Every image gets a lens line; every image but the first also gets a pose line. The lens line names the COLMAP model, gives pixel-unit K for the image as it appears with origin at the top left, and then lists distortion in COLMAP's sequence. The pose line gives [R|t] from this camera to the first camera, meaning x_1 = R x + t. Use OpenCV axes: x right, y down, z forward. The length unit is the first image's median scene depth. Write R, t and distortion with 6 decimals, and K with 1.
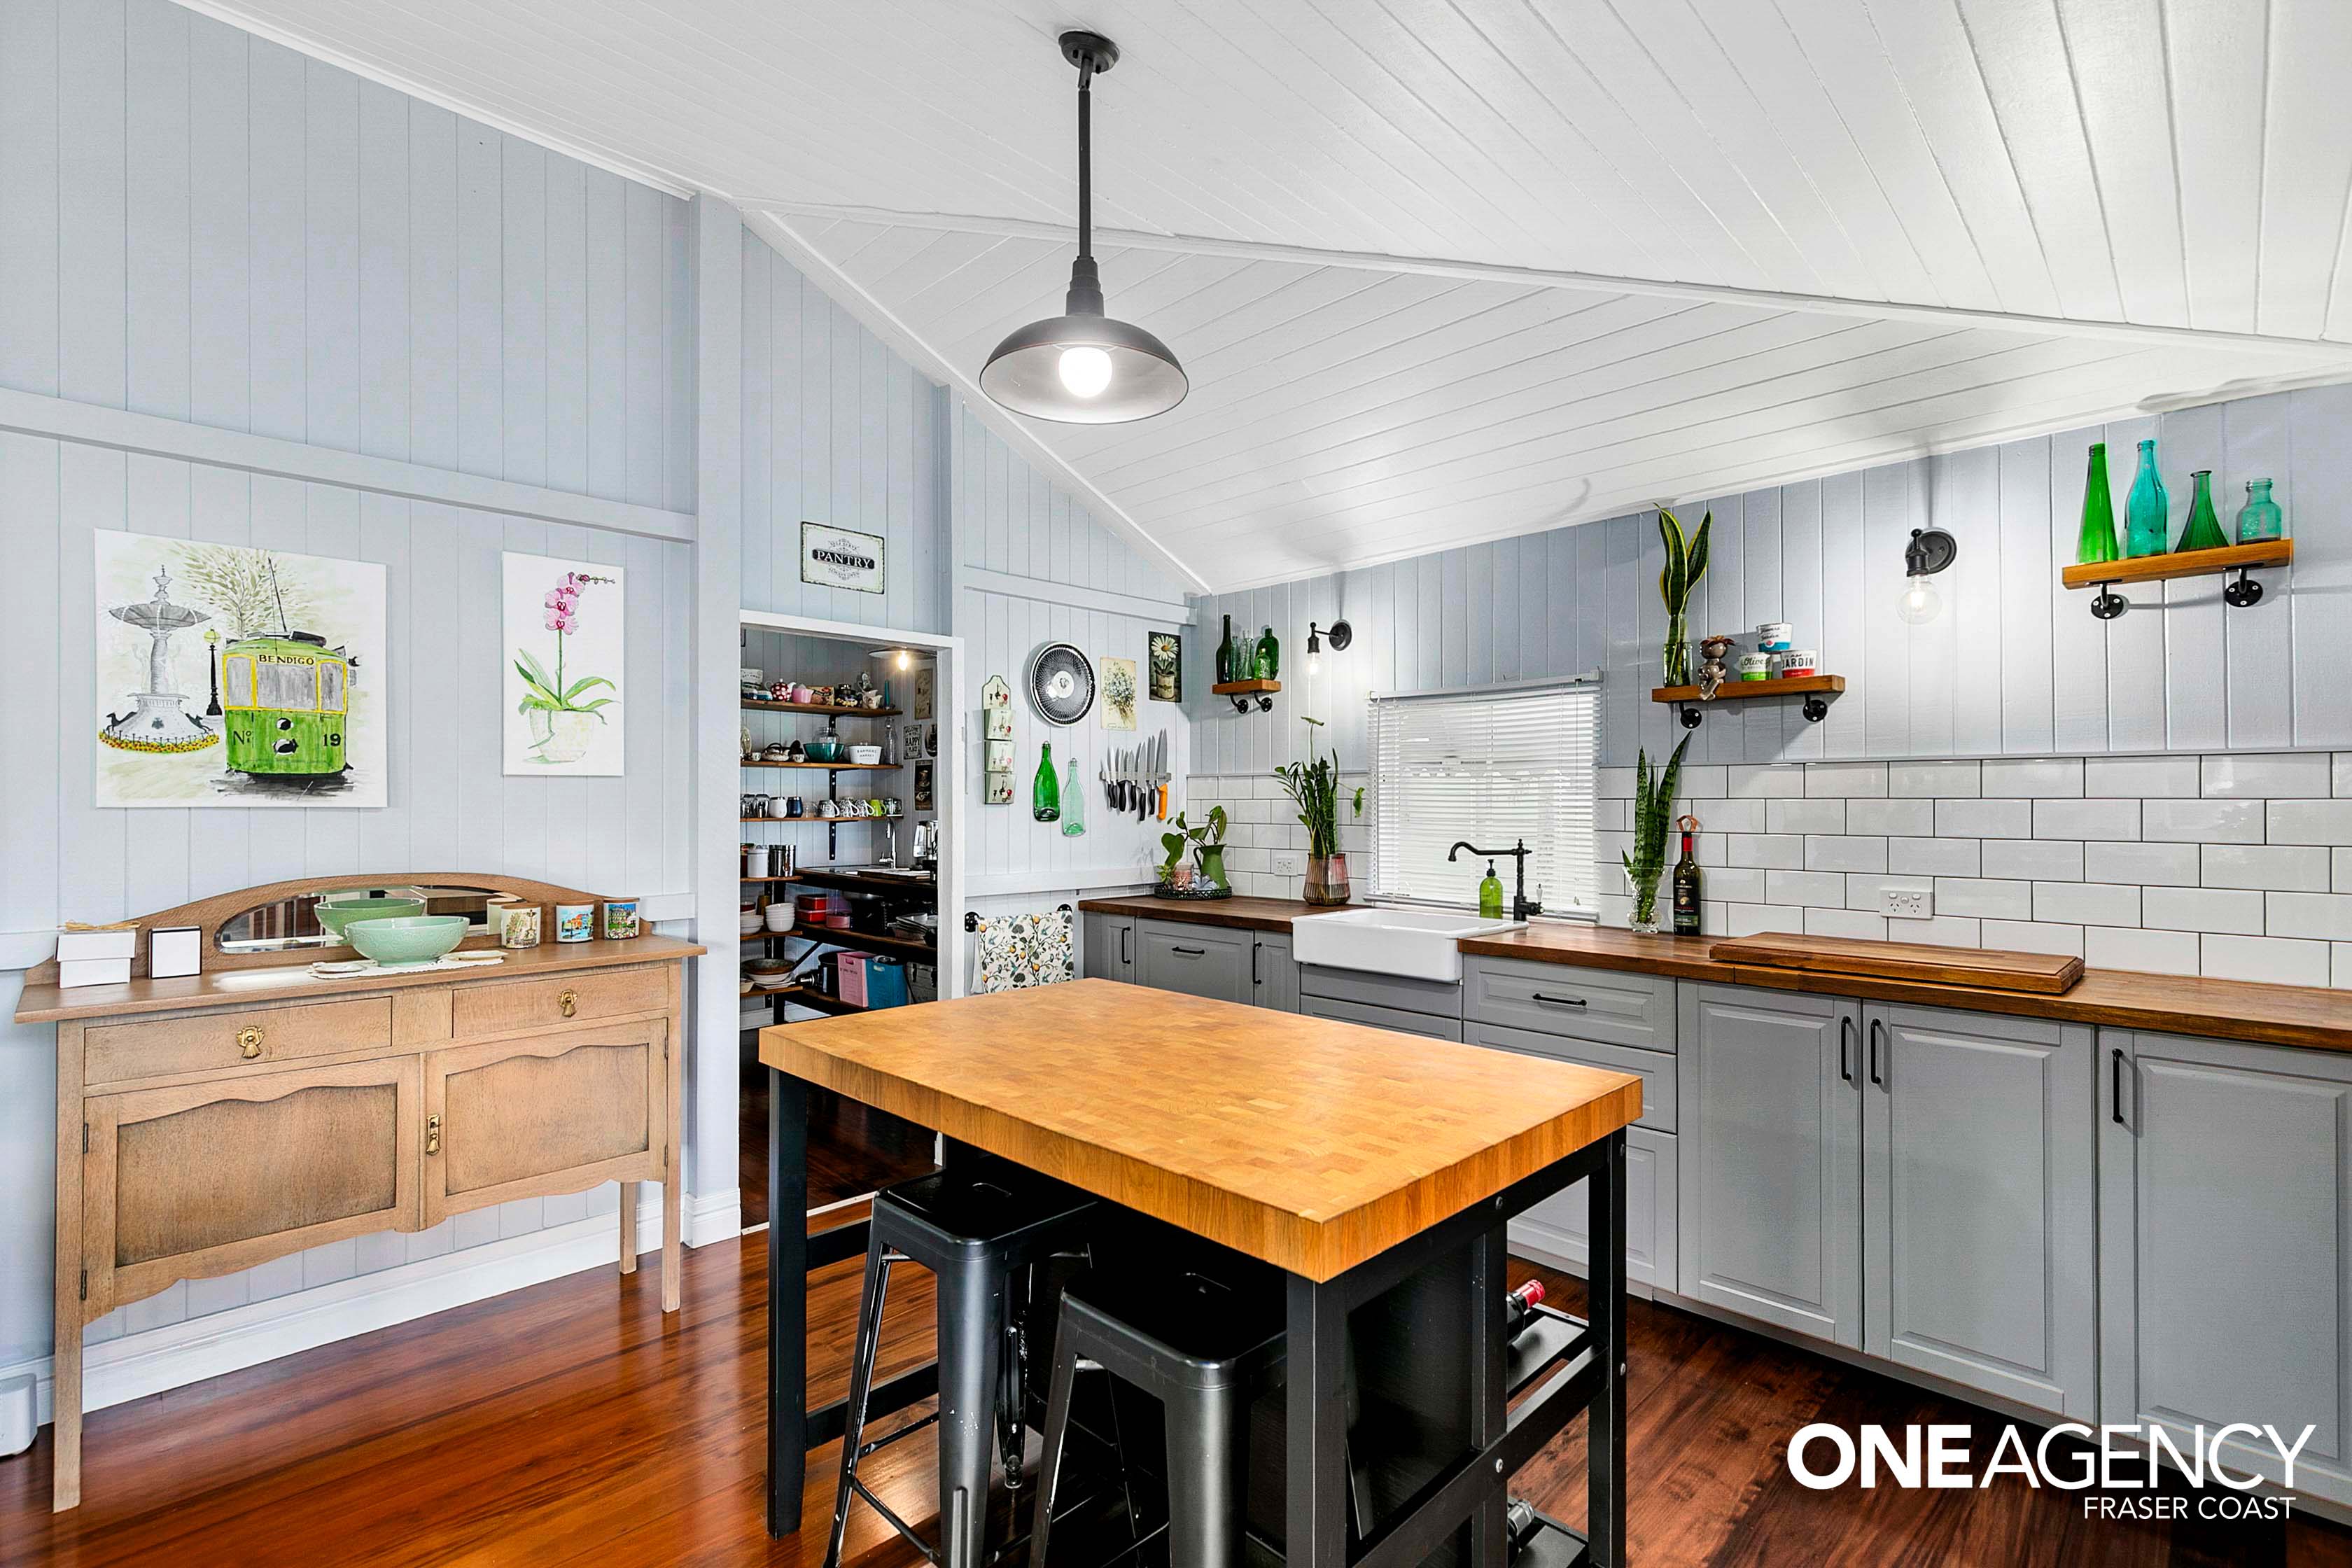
lens RADIAL K [[1062.6, 0, 1178.3], [0, 1062.6, 794.1], [0, 0, 1]] dist [0.013302, -0.000777]
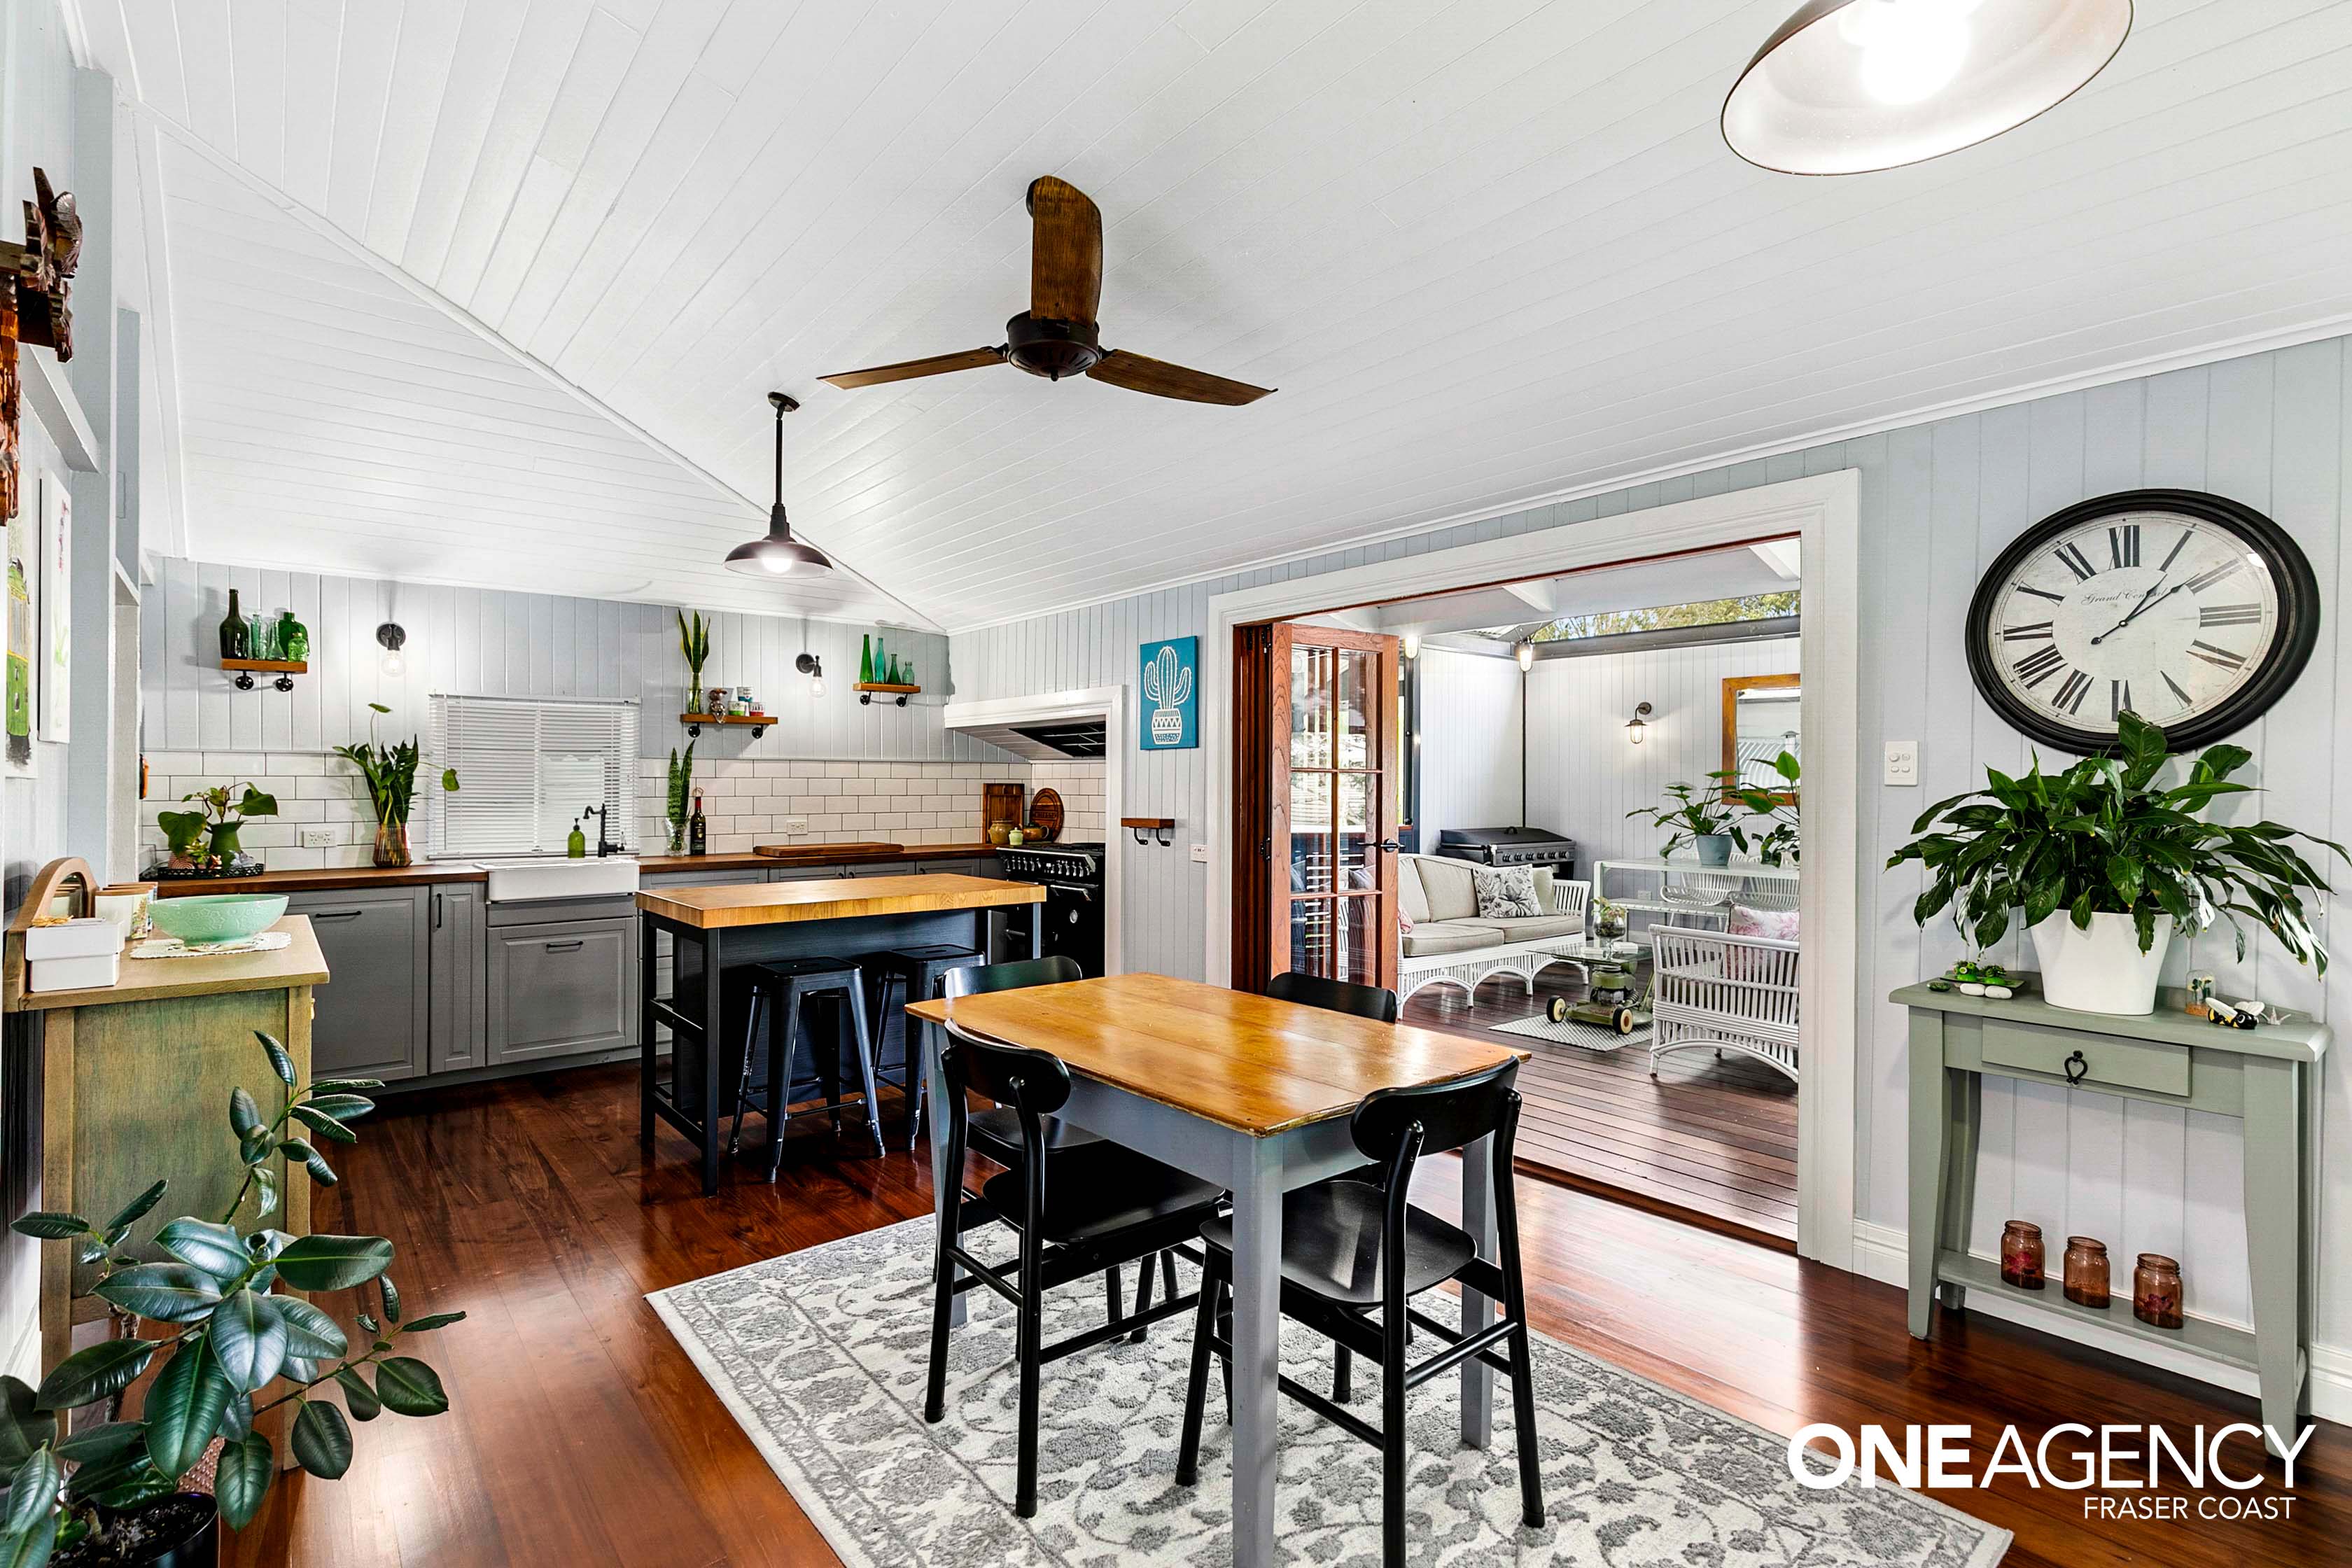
lens RADIAL K [[1096.2, 0, 1191.3], [0, 1096.2, 779.6], [0, 0, 1]] dist [-0.002056, 0.000811]
pose [[0.085348, 0.002938, 0.996347, -1.315800], [-0.007580, 0.999969, -0.002299, 0.005827], [-0.996322, -0.007356, 0.085368, 0.037920]]
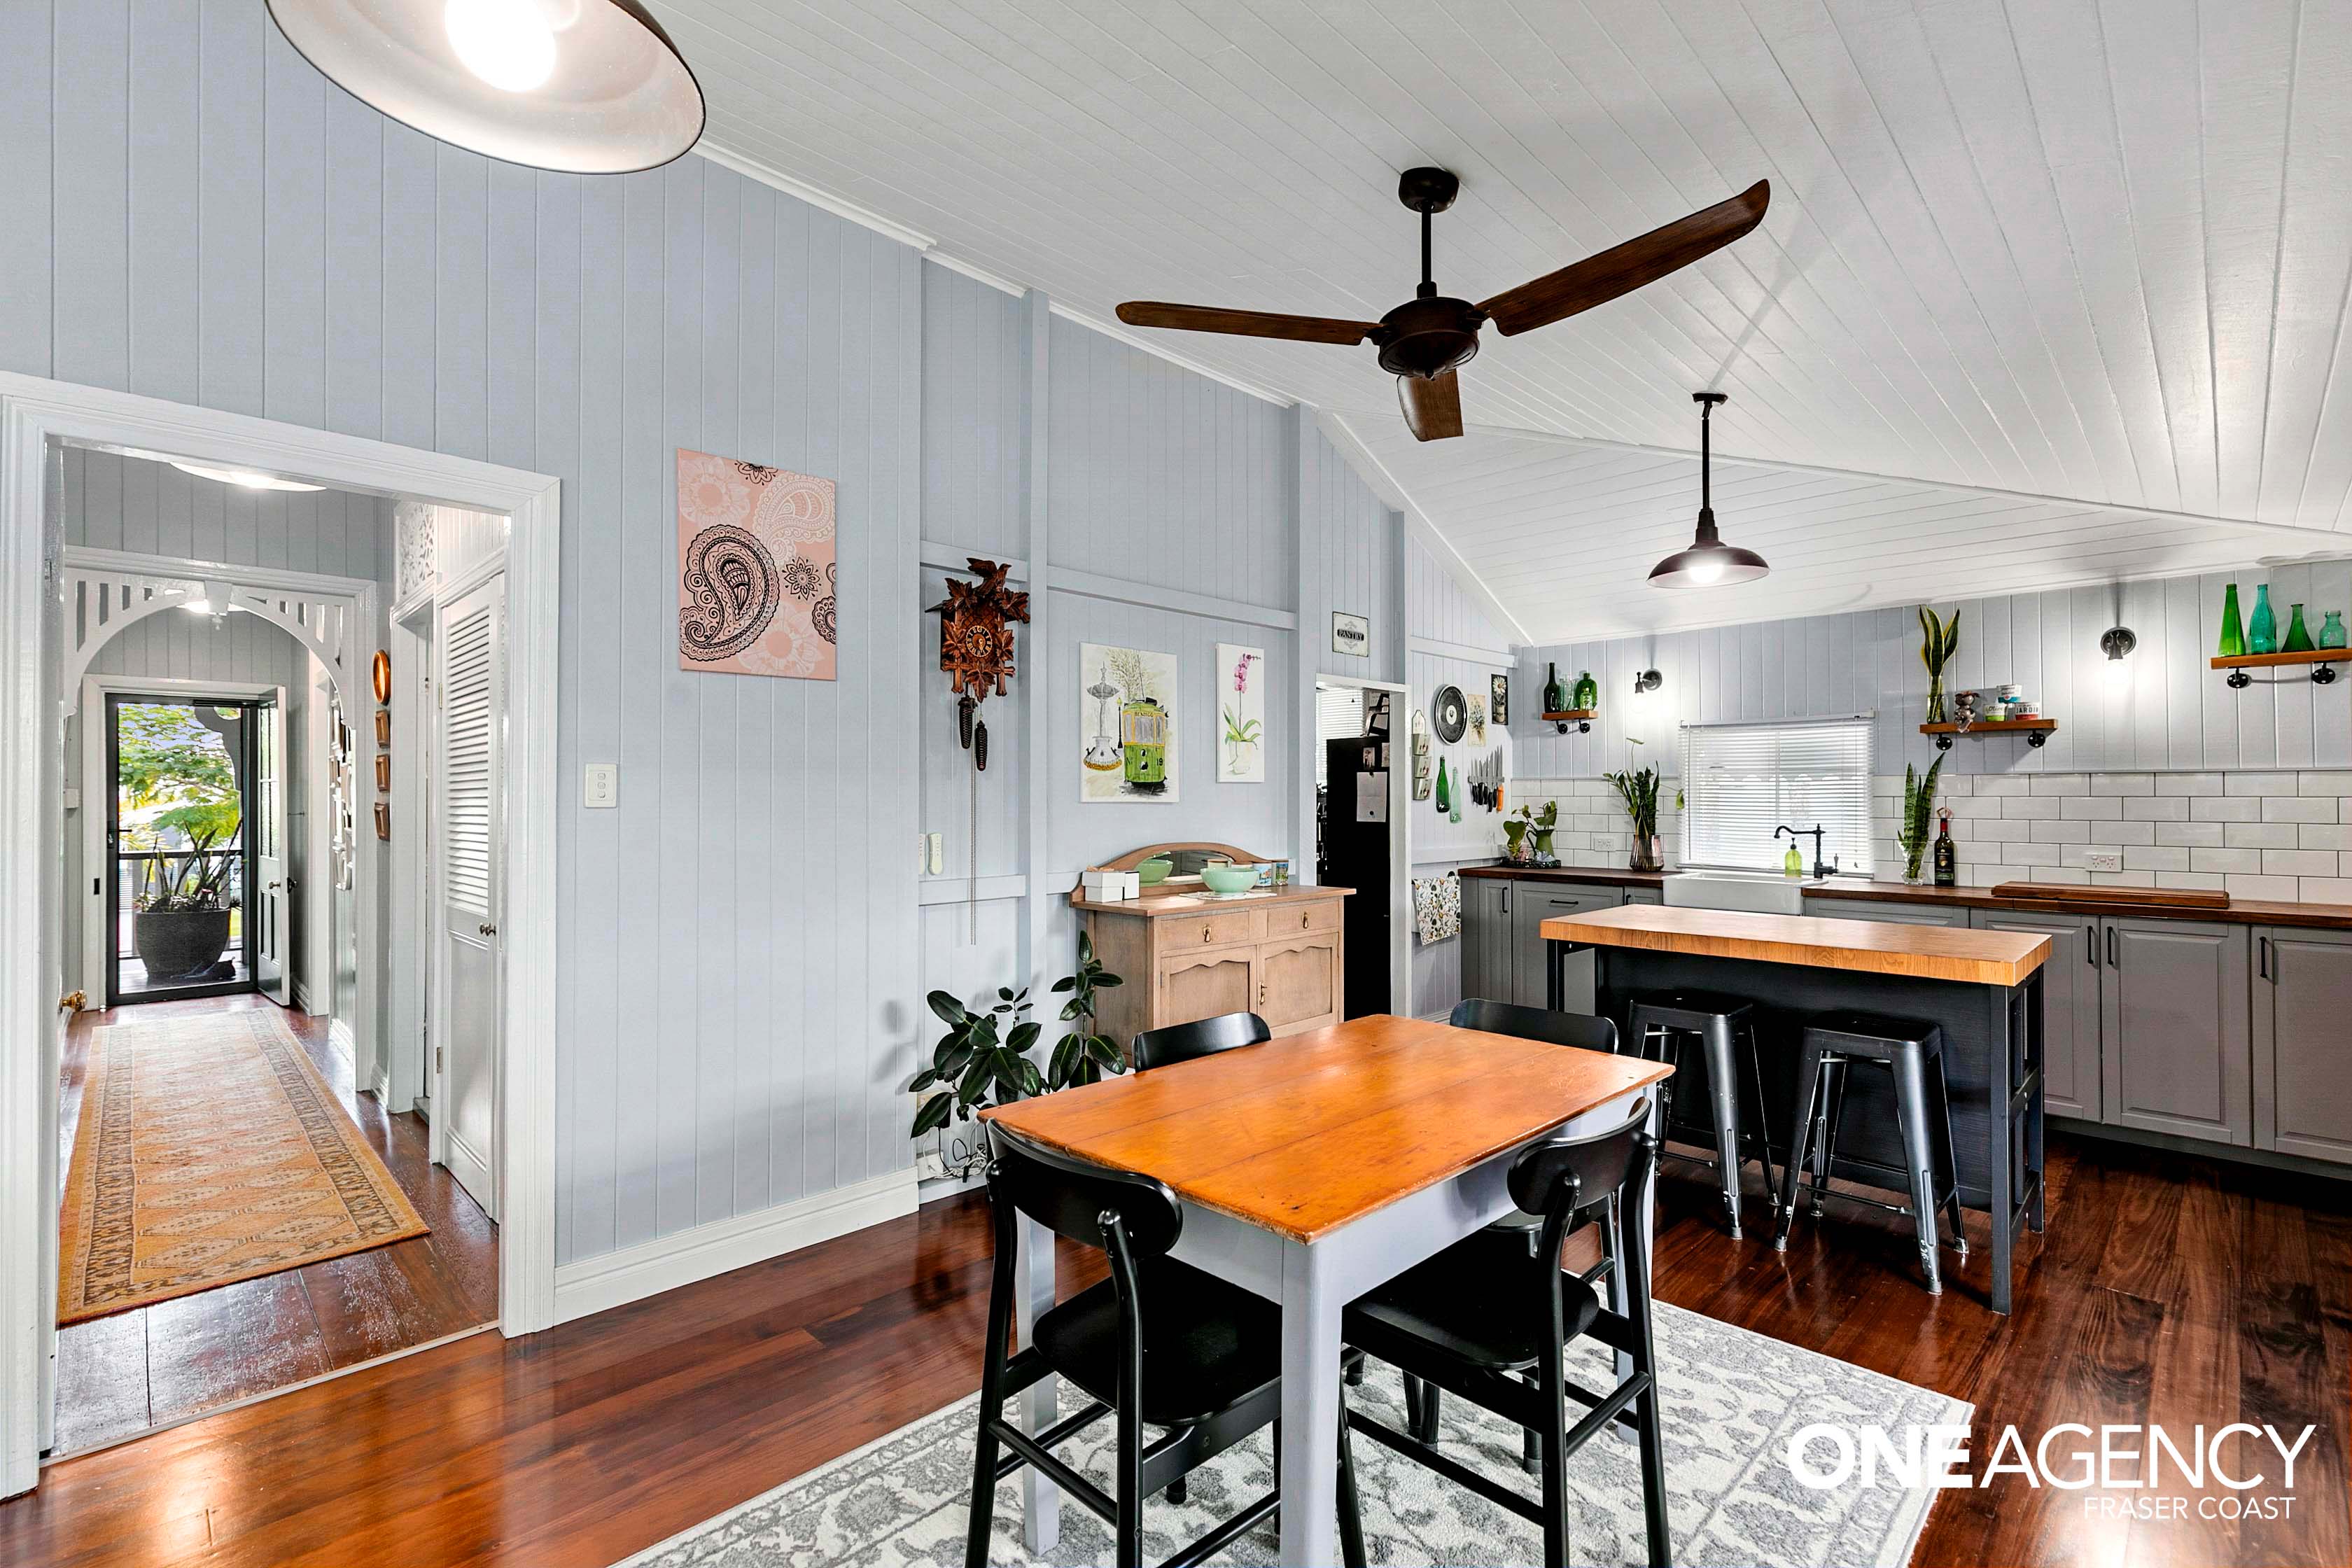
lens RADIAL K [[1062.6, 0, 1173.5], [0, 1062.6, 780.7], [0, 0, 1]] dist [0.013302, -0.000777]
pose [[1.000000, -0.000317, -0.000791, -0.653933], [0.000311, 0.999966, -0.008278, -0.006342], [0.000793, 0.008278, 0.999965, -0.556348]]
